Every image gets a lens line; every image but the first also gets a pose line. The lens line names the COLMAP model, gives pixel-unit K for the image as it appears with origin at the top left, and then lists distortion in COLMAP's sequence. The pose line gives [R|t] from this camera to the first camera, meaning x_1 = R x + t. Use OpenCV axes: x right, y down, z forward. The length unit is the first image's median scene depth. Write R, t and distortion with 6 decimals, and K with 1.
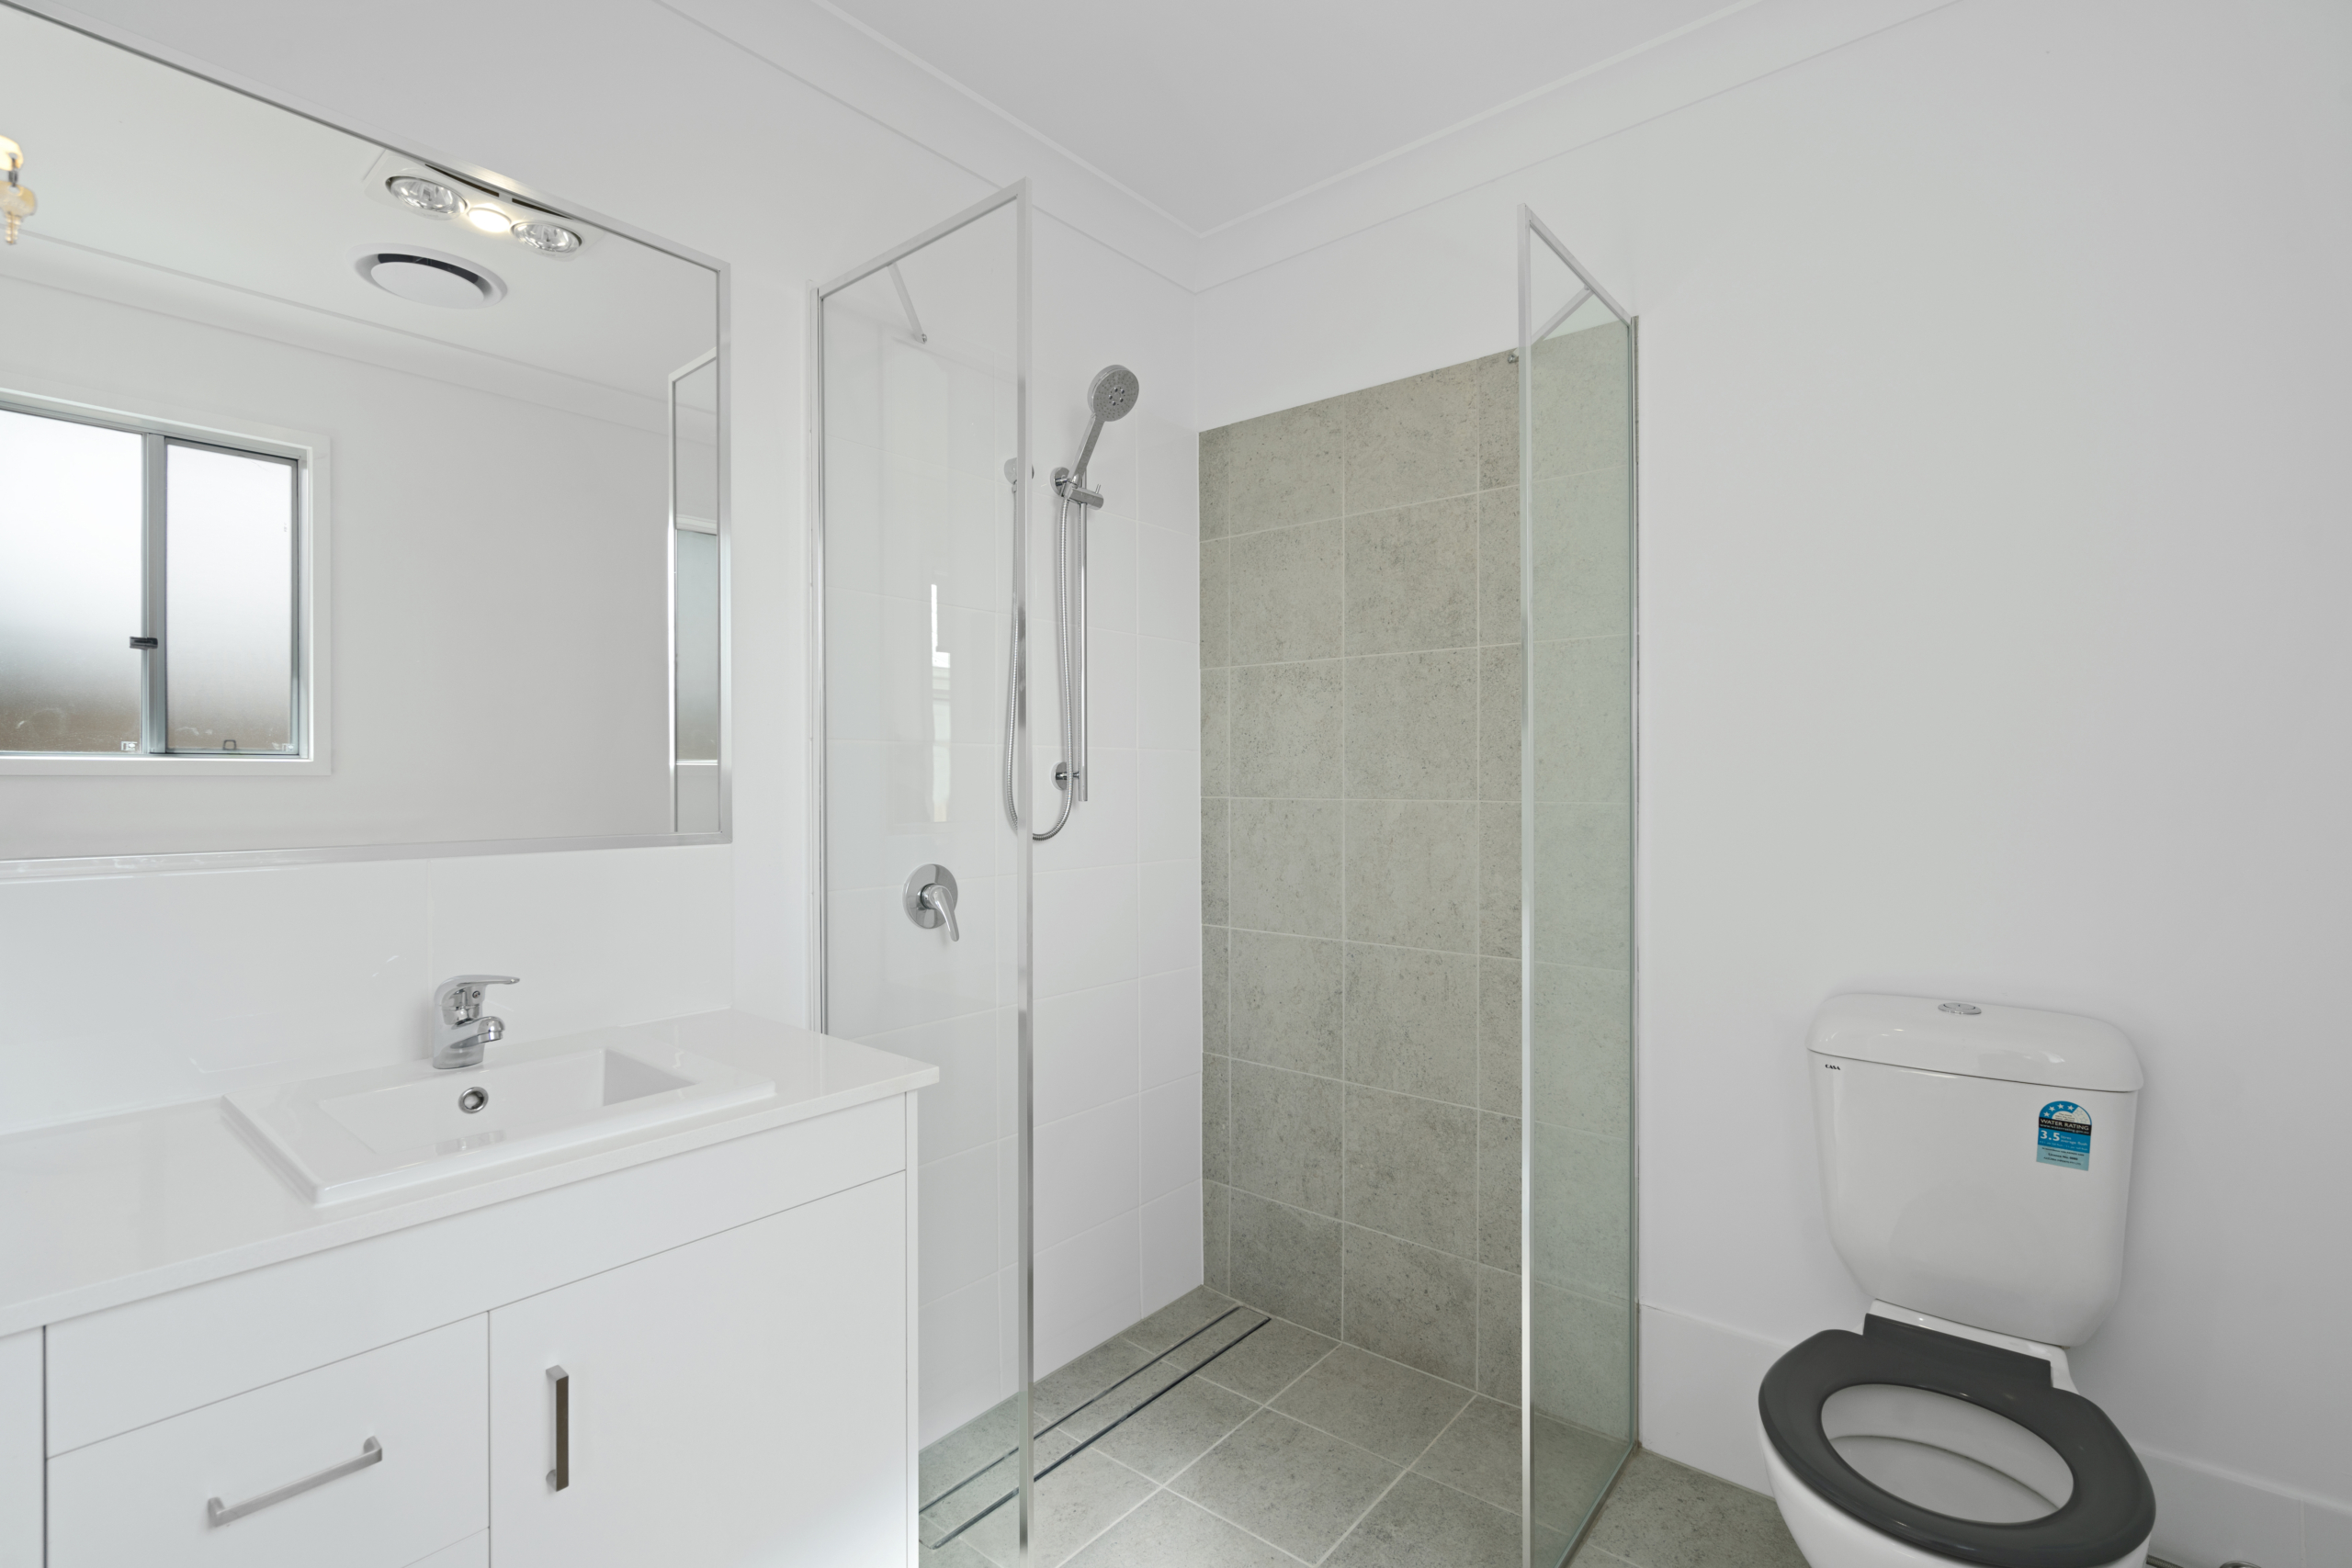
lens RADIAL K [[1073.7, 0, 1165.3], [0, 1073.7, 790.4], [0, 0, 1]] dist [-0.001207, 0.001091]
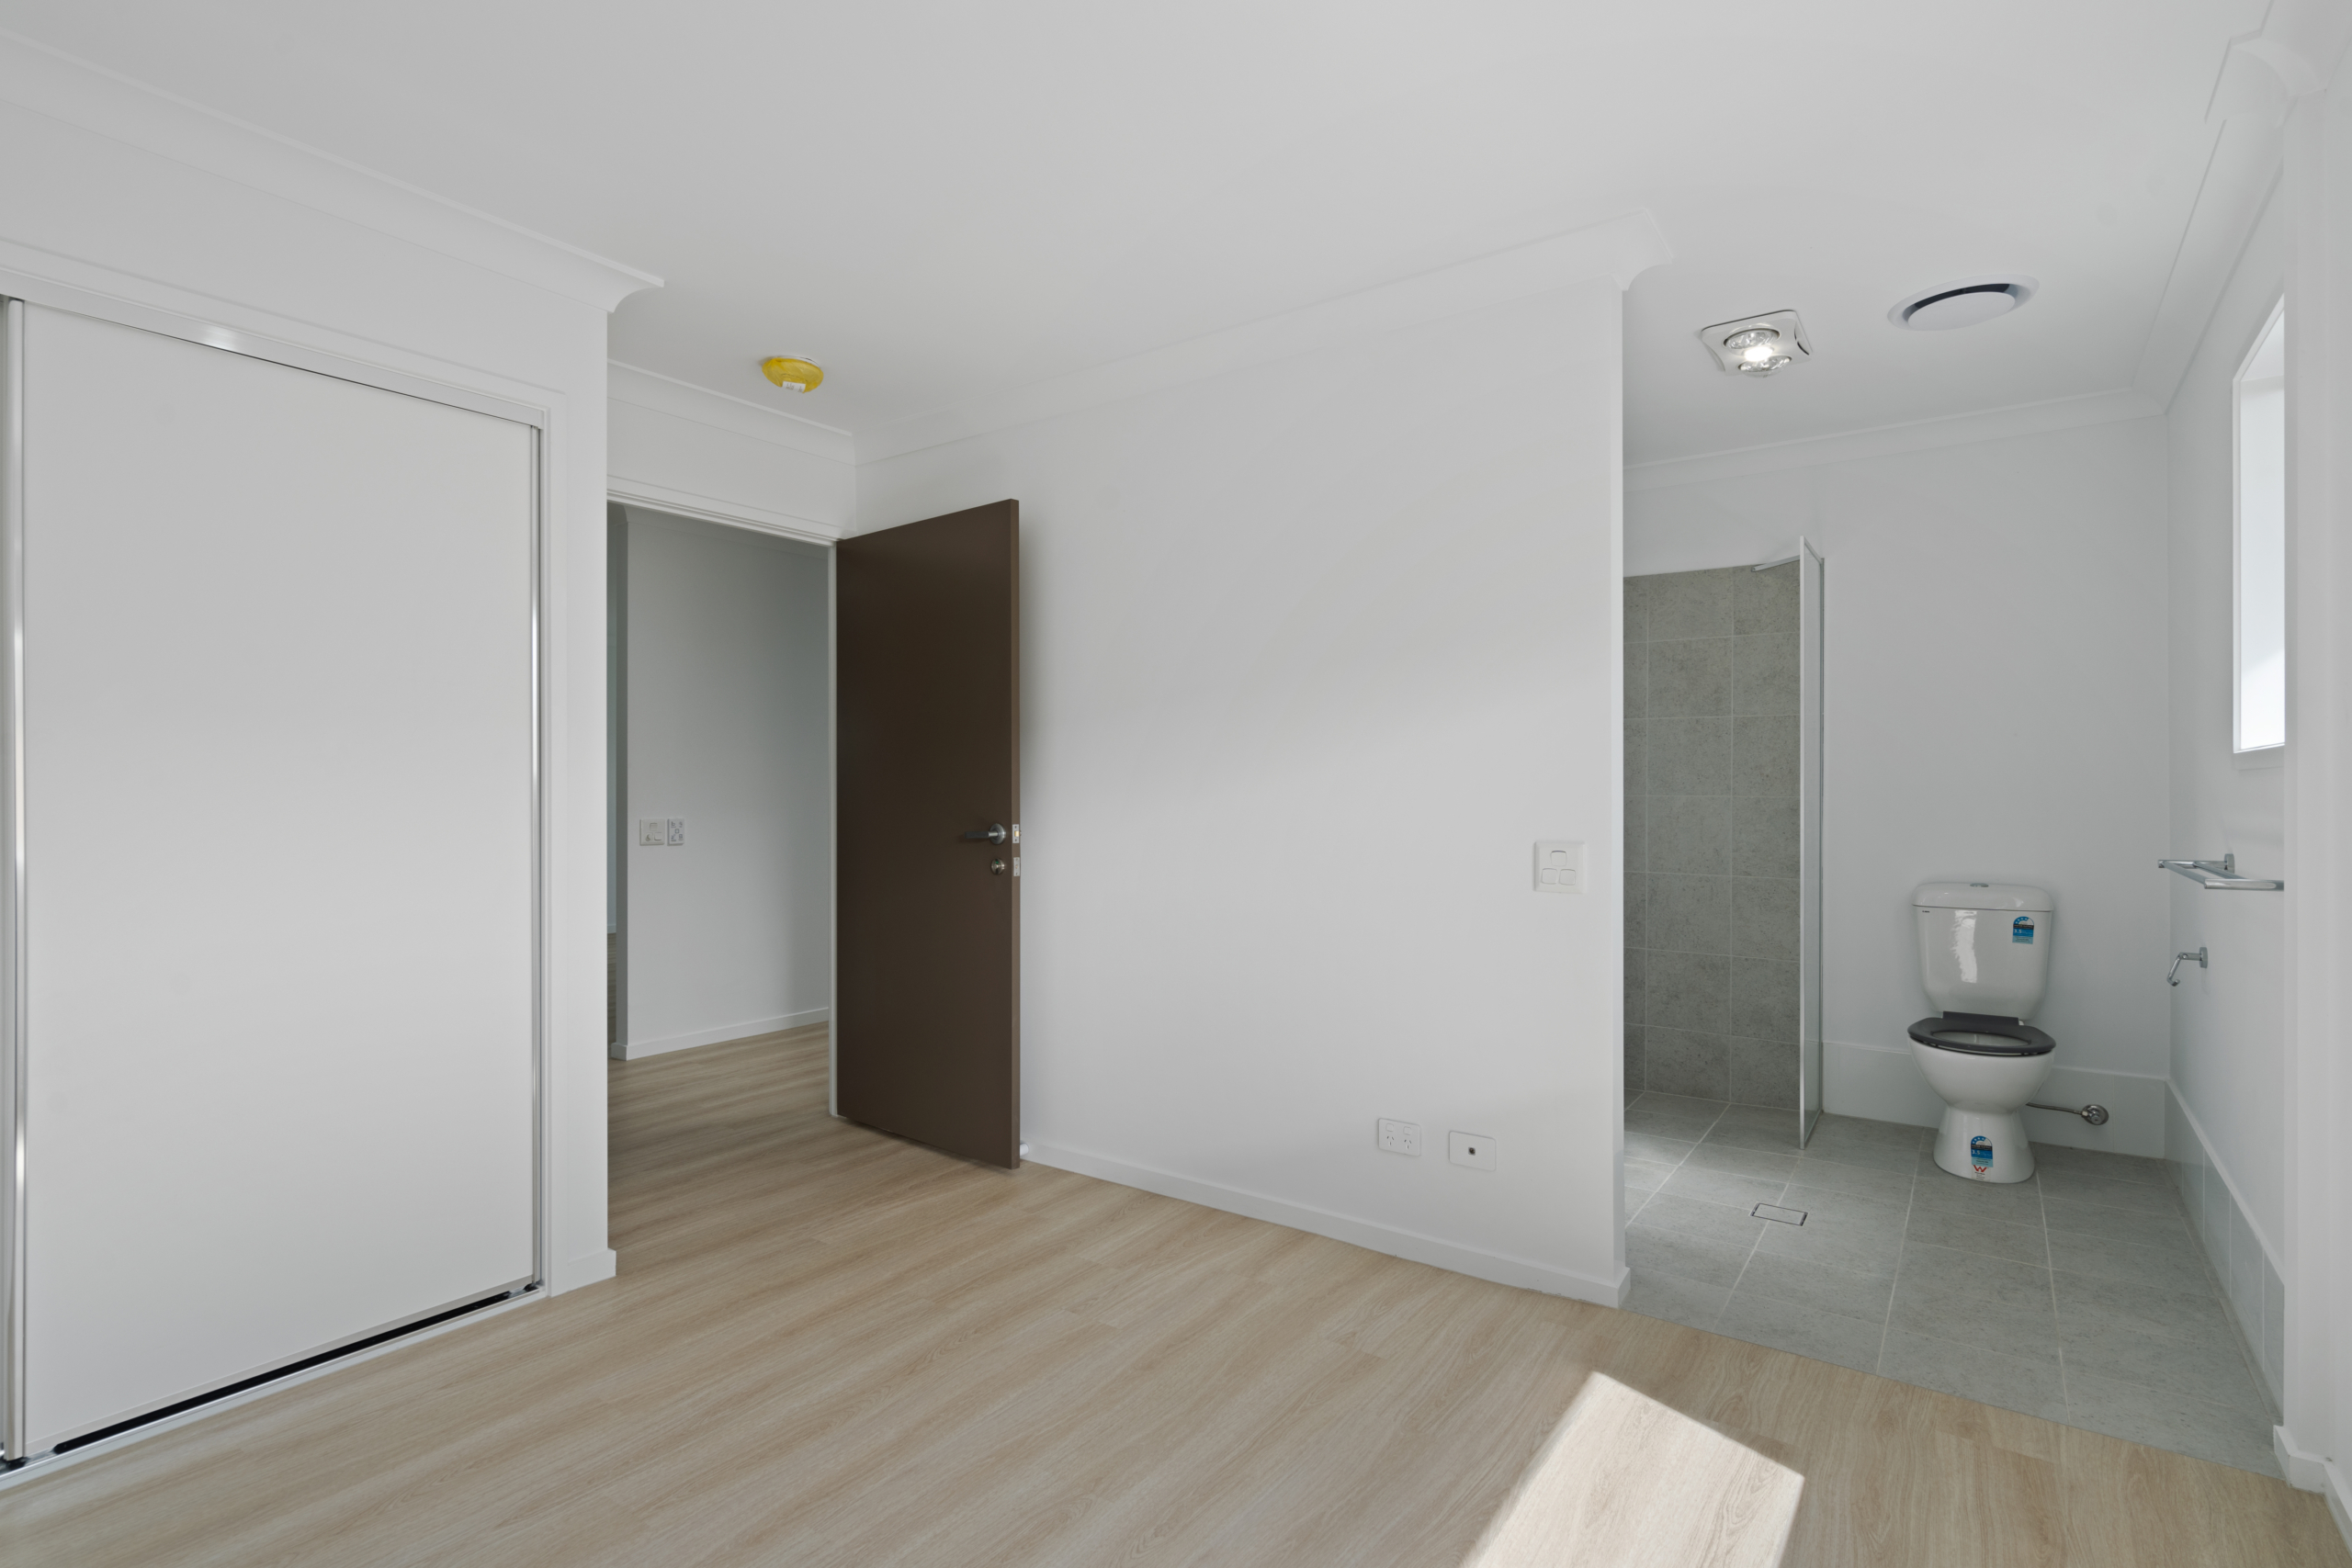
lens RADIAL K [[1149.4, 0, 1169.6], [0, 1149.4, 802.8], [0, 0, 1]] dist [0.005978, -0.000416]
pose [[0.997269, -0.008367, 0.073373, -0.853942], [0.007490, 0.999897, 0.012221, -0.010194], [-0.073468, -0.011638, 0.997230, -0.973871]]
